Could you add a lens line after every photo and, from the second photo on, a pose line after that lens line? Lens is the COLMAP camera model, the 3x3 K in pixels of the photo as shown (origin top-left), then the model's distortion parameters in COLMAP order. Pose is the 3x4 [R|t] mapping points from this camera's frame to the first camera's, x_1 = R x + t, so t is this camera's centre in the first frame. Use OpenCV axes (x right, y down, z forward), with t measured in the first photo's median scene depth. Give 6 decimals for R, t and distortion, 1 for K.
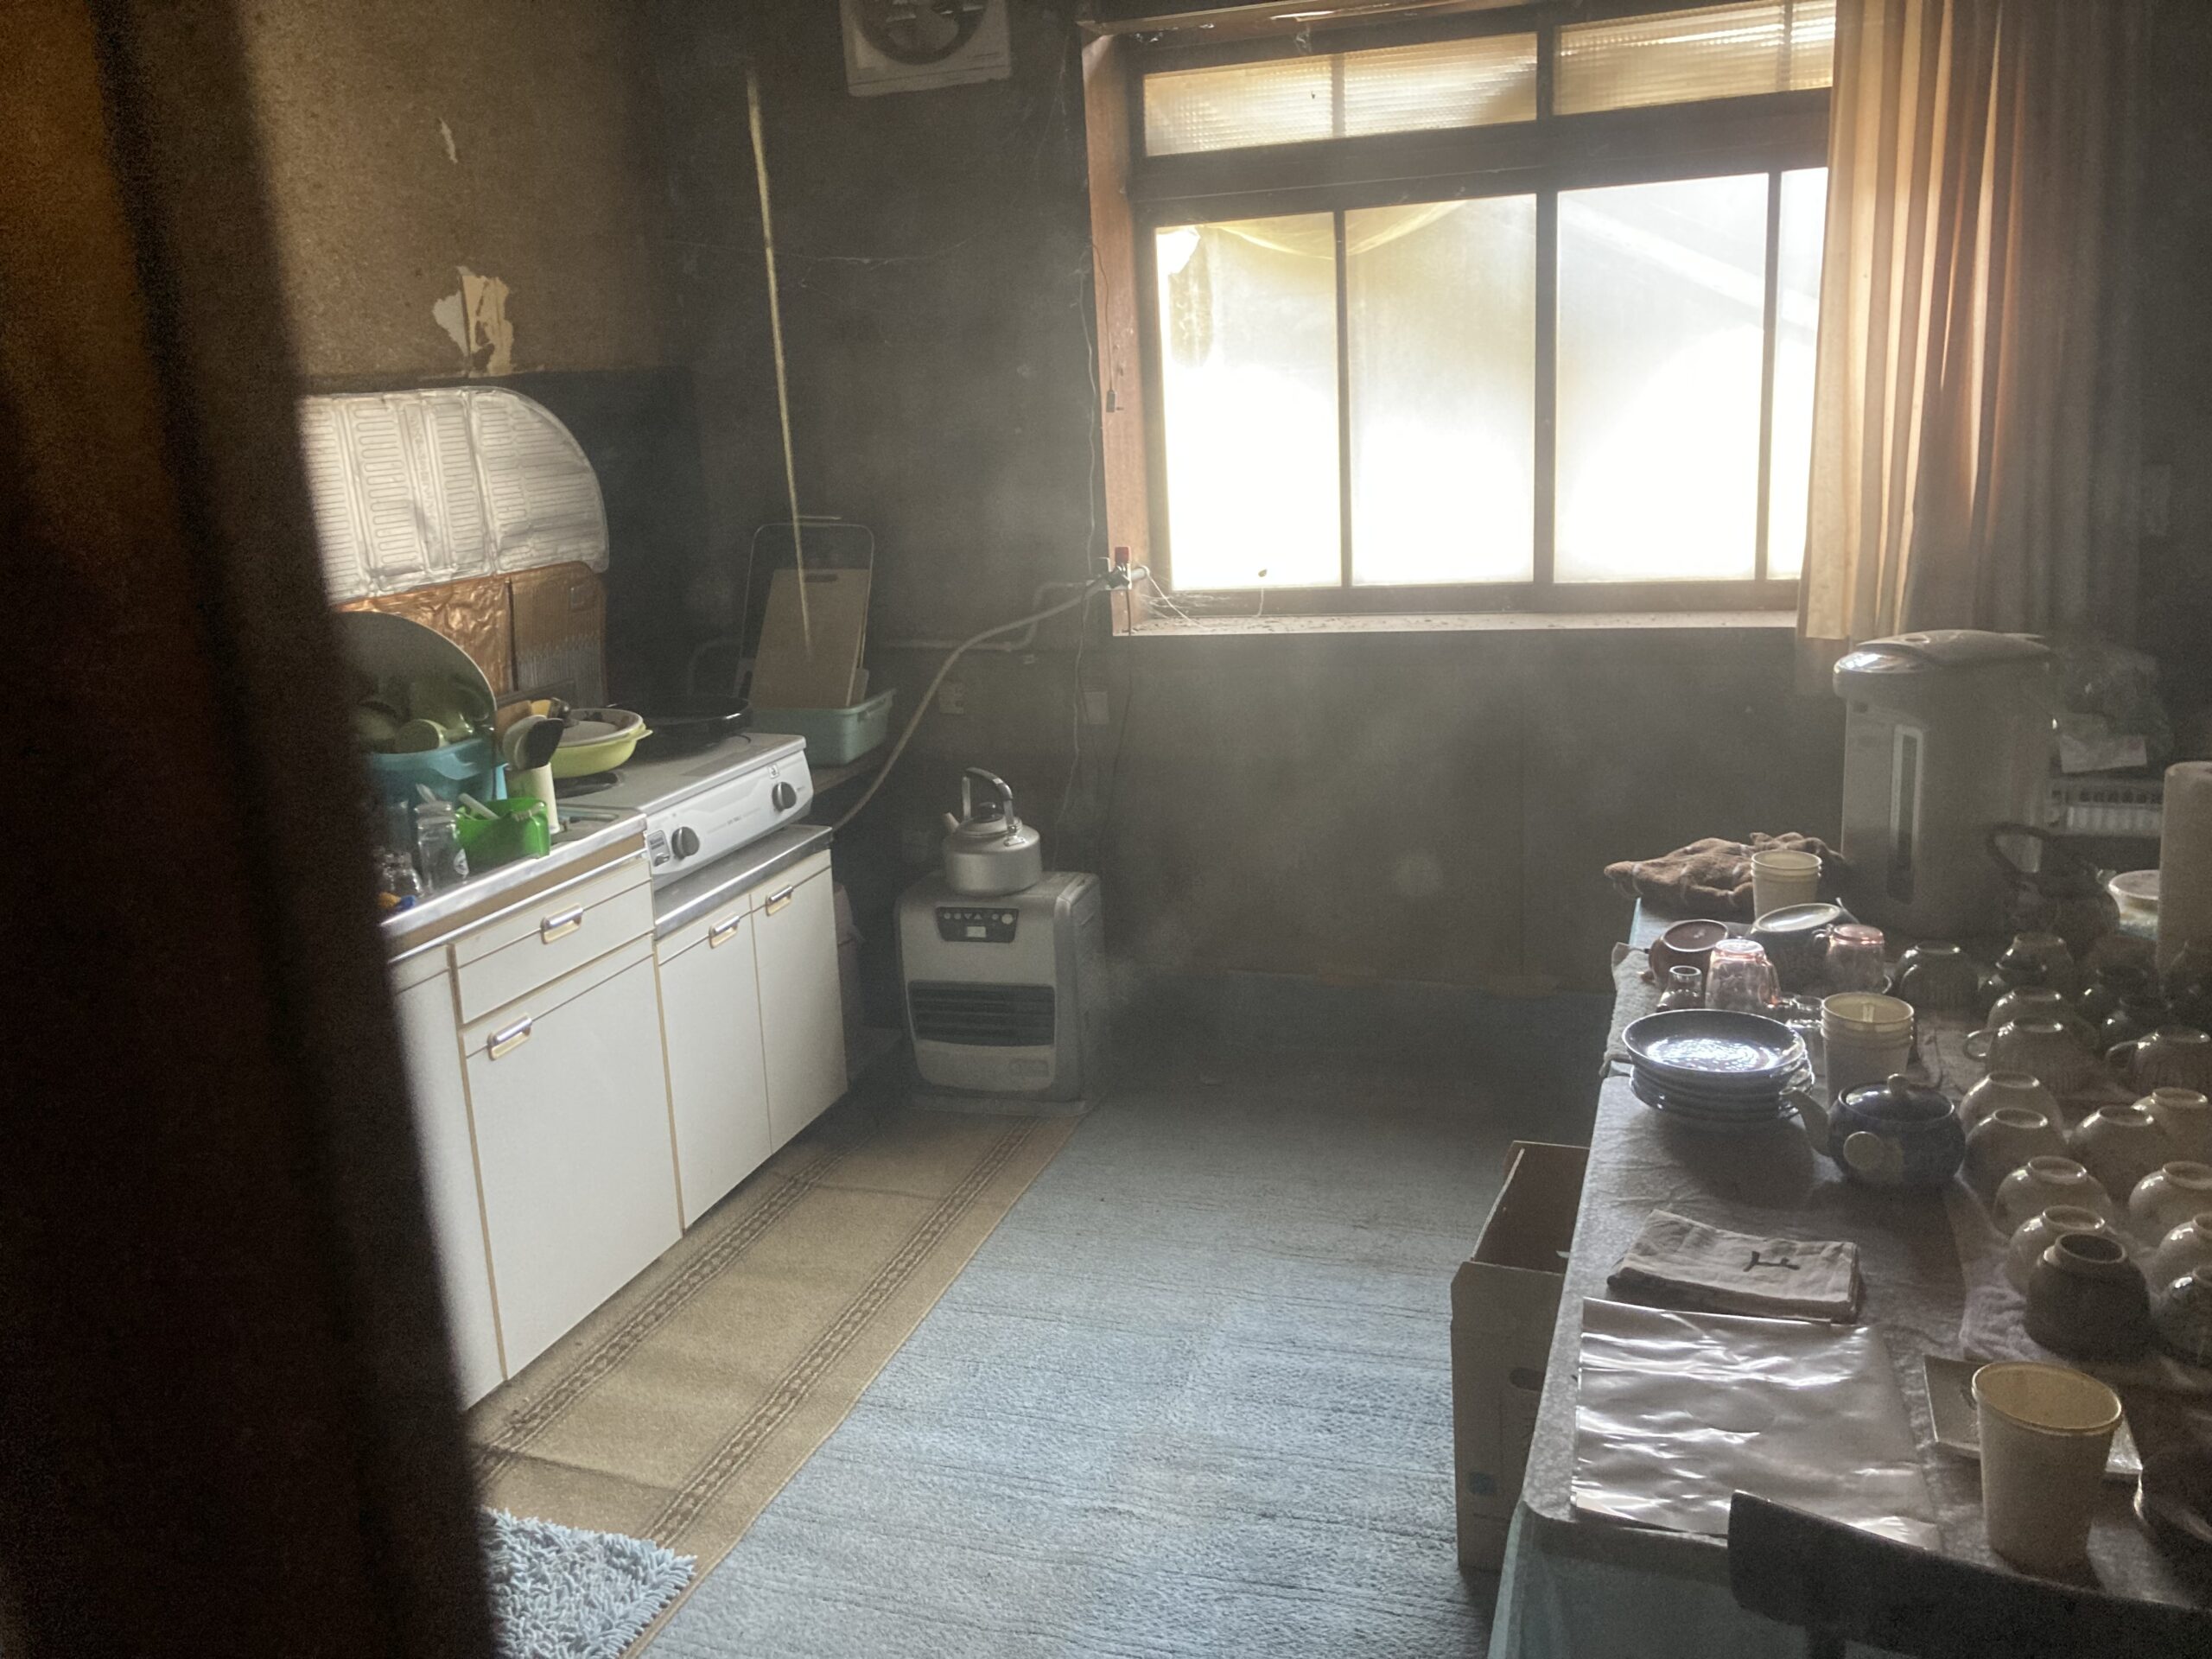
lens RADIAL K [[1816.8, 0, 1089.3], [0, 1816.8, 811.3], [0, 0, 1]] dist [0.041776, -0.038958]
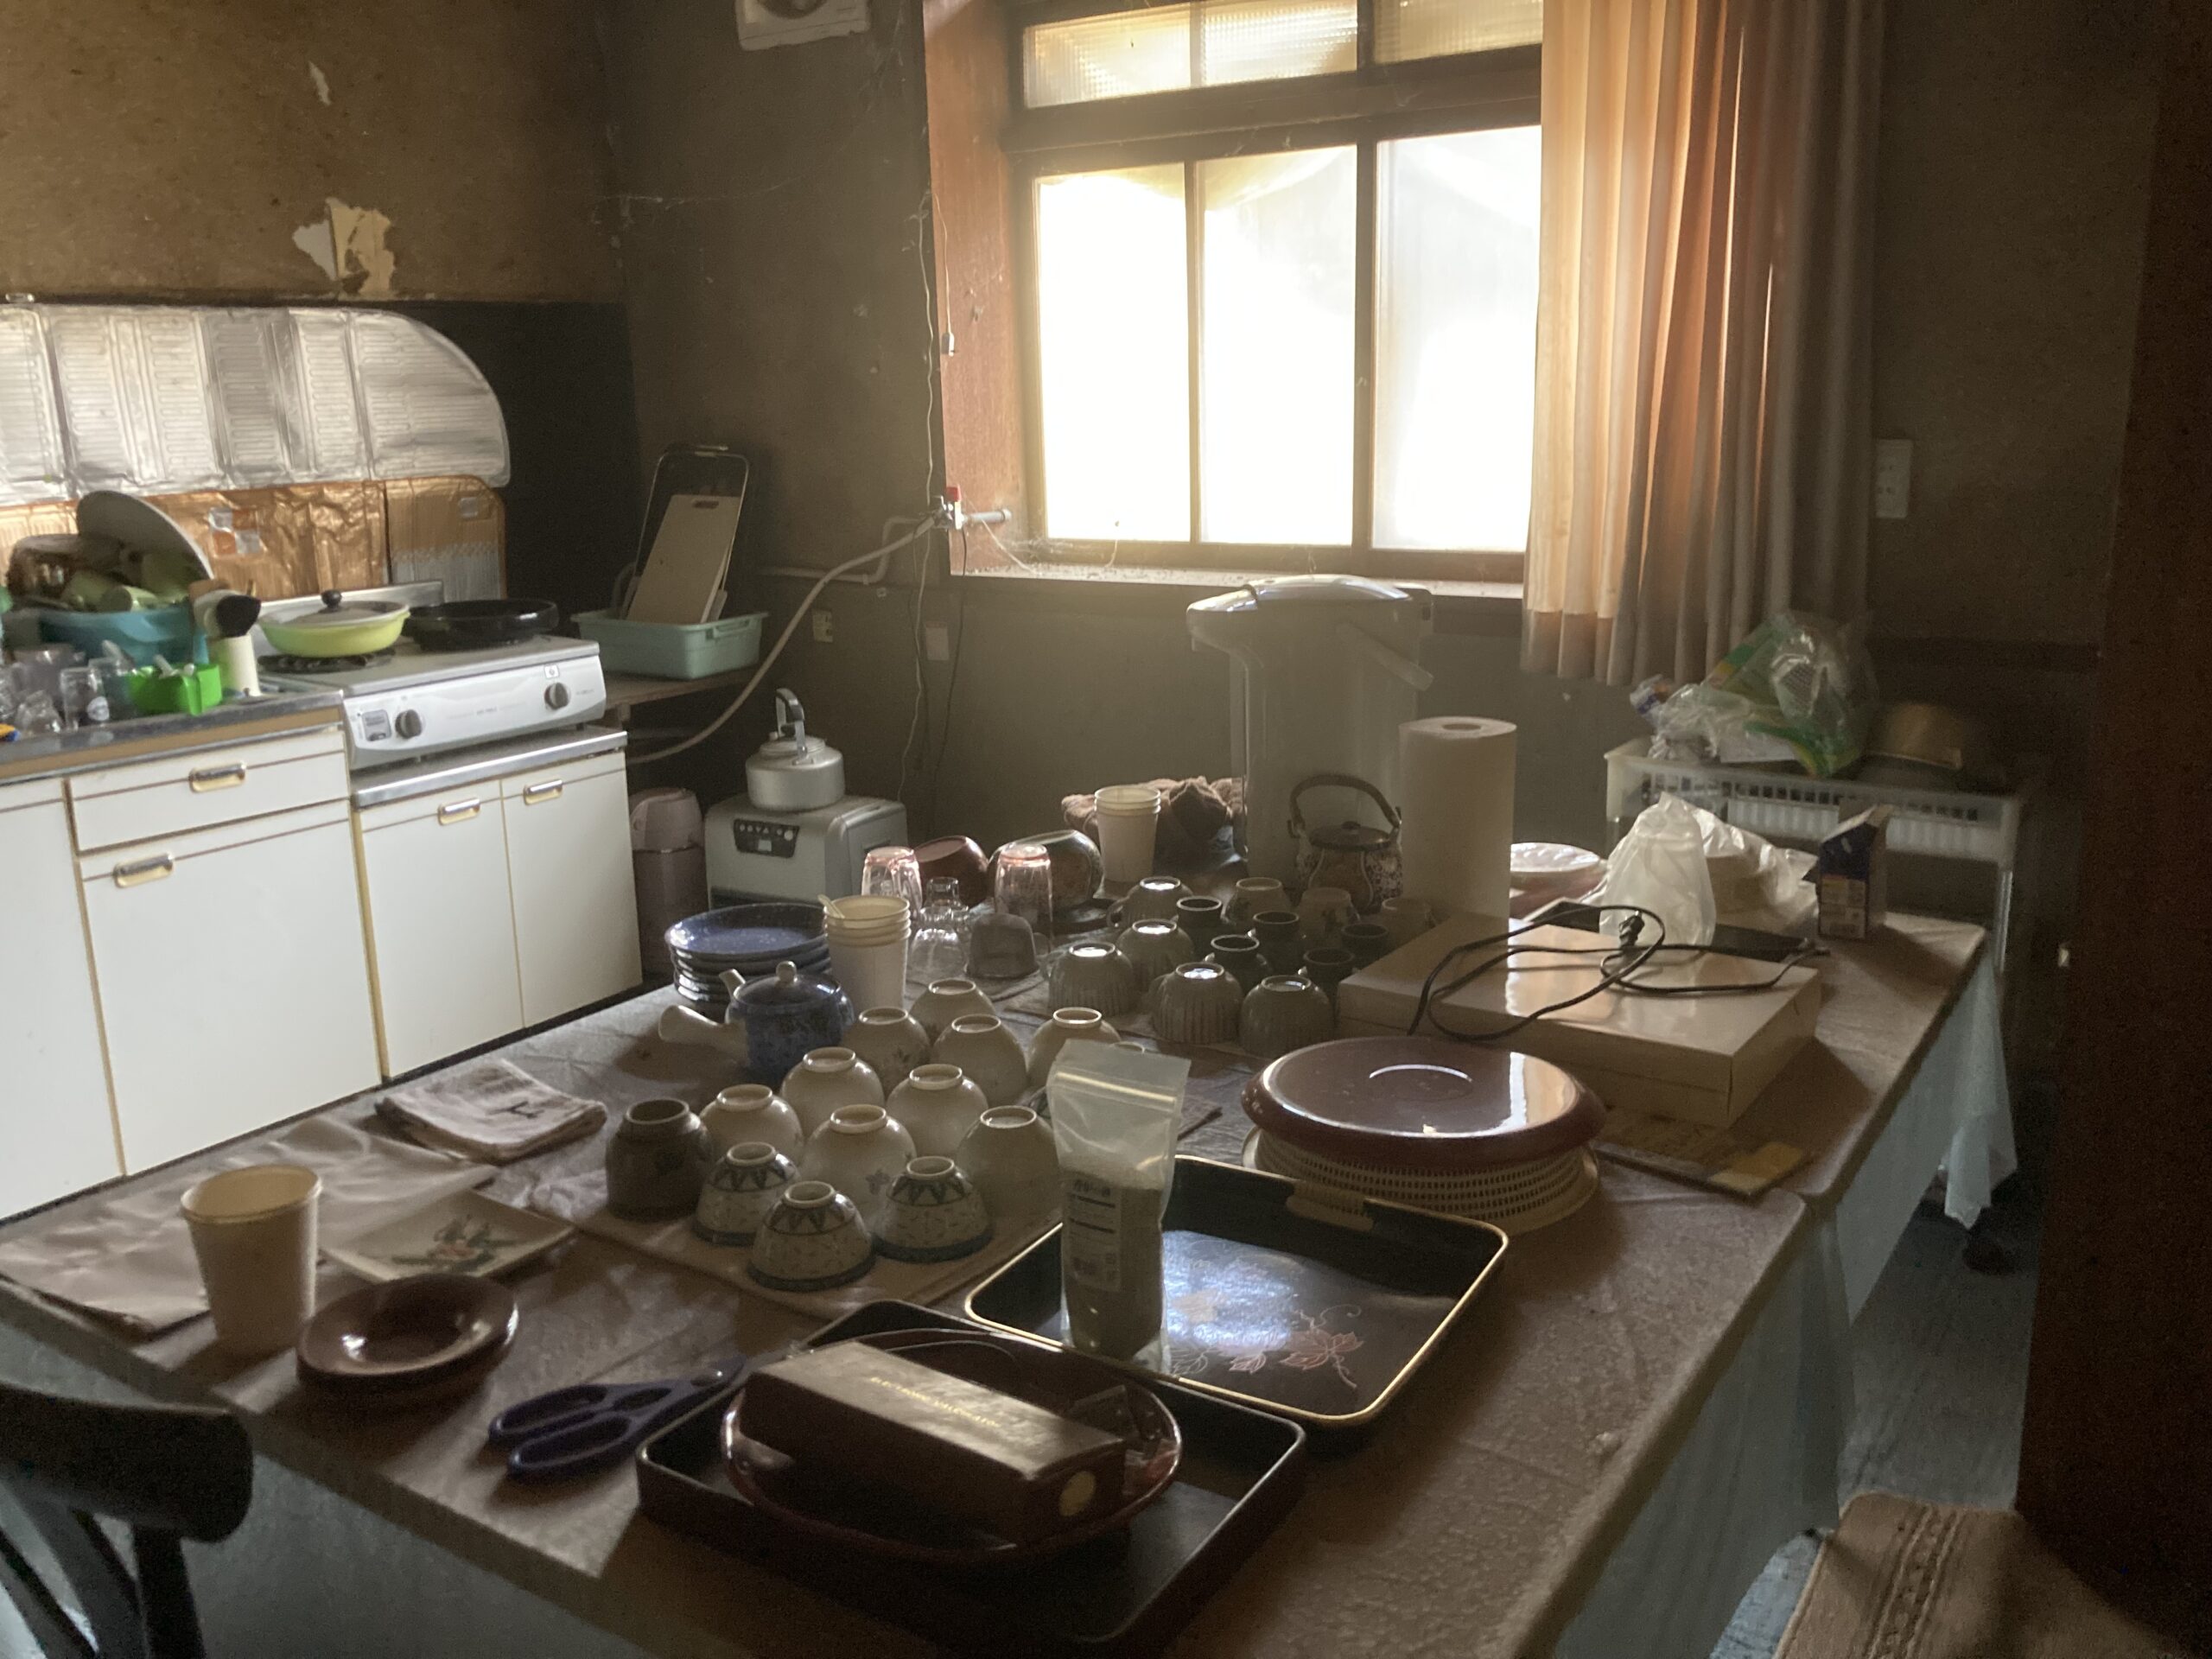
lens RADIAL K [[1816.8, 0, 1106.0], [0, 1816.8, 791.6], [0, 0, 1]] dist [0.041776, -0.038958]
pose [[0.970384, 0.086805, -0.225432, 0.369980], [-0.087592, 0.996135, 0.006527, 0.011877], [0.225128, 0.013412, 0.974237, 0.024080]]
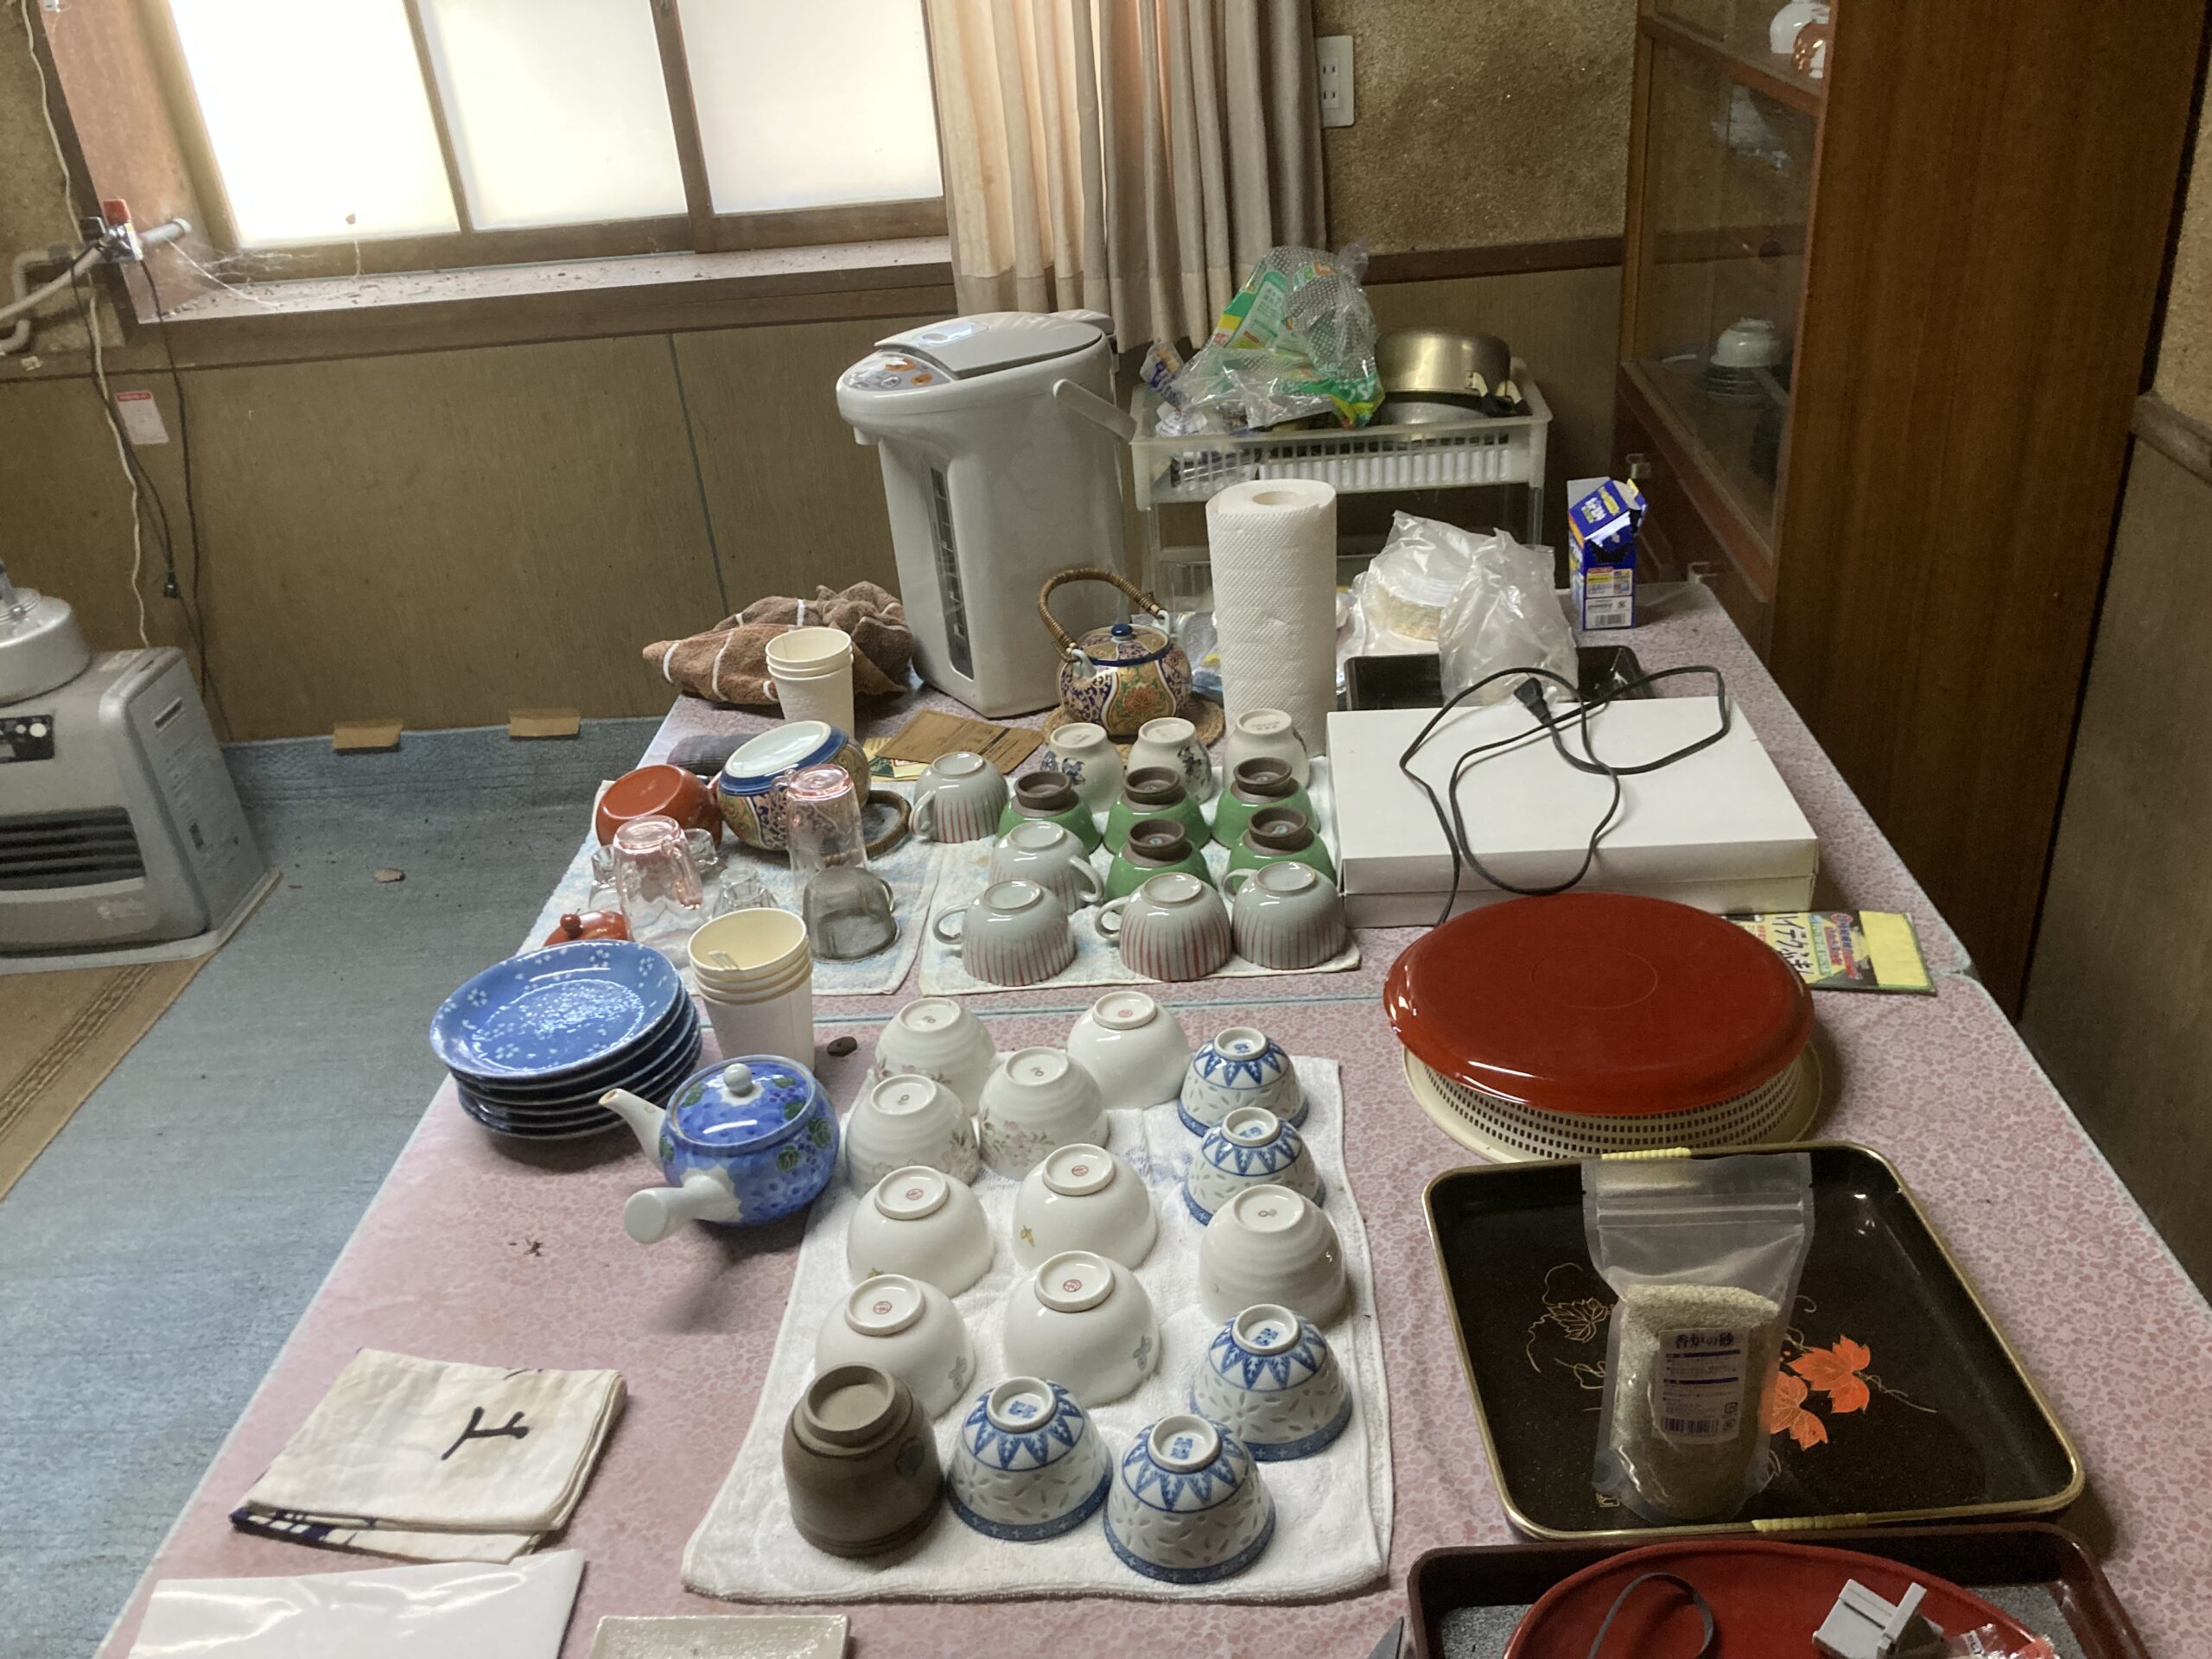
lens RADIAL K [[1816.8, 0, 1116.0], [0, 1816.8, 846.3], [0, 0, 1]] dist [0.041776, -0.038958]
pose [[0.954513, -0.159504, 0.251921, 0.187860], [0.094574, 0.963218, 0.251529, -0.045097], [-0.282775, -0.216263, 0.934489, 0.142701]]
